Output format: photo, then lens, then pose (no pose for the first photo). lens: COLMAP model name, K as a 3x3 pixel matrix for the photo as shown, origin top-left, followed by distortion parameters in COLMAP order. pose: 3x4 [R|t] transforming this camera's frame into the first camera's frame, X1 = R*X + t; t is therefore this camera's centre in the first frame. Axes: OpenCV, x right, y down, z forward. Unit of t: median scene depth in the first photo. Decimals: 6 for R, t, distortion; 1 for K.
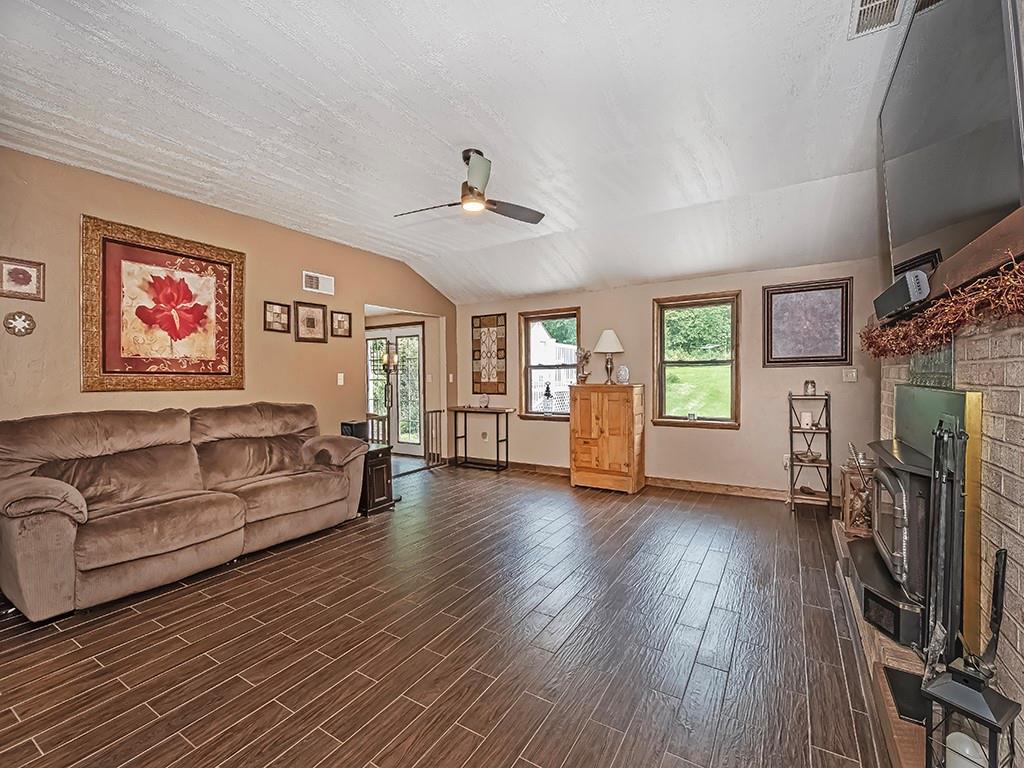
lens RADIAL K [[447.8, 0, 517.7], [0, 447.8, 385.6], [0, 0, 1]] dist [0.008872, -0.000012]
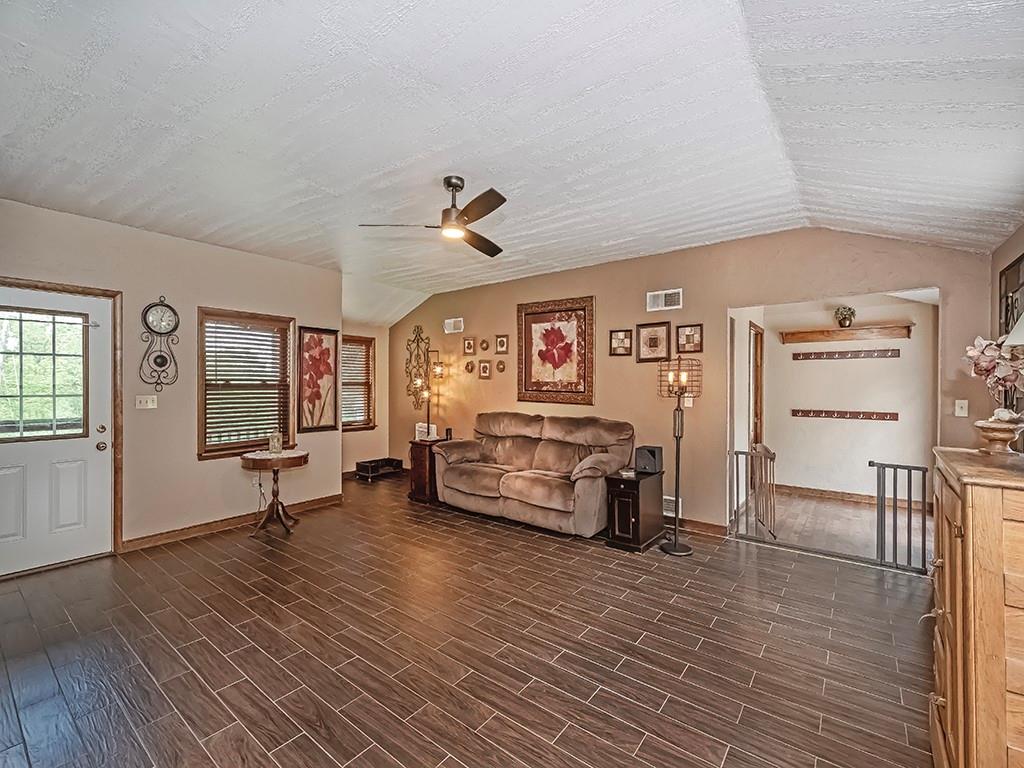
lens RADIAL K [[447.8, 0, 517.7], [0, 447.8, 385.6], [0, 0, 1]] dist [0.008872, -0.000012]
pose [[-0.114218, 0.009505, -0.993410, 0.680266], [-0.027466, 0.999542, 0.012721, -0.058713], [0.993076, 0.028738, -0.113905, 0.983021]]
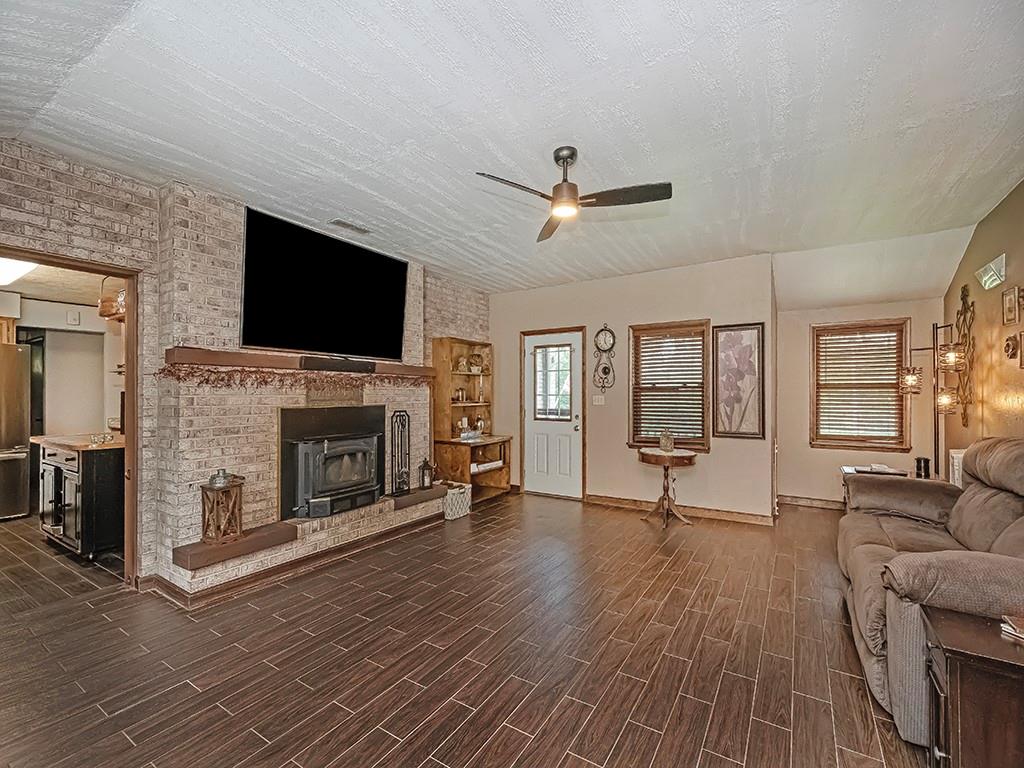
lens RADIAL K [[447.4, 0, 512.4], [0, 447.4, 390.2], [0, 0, 1]] dist [-0.000558, -0.000122]
pose [[-0.999715, 0.007995, 0.022514, -0.008766], [0.008367, 0.999829, 0.016468, -0.043136], [-0.022379, 0.016652, -0.999611, 1.478540]]
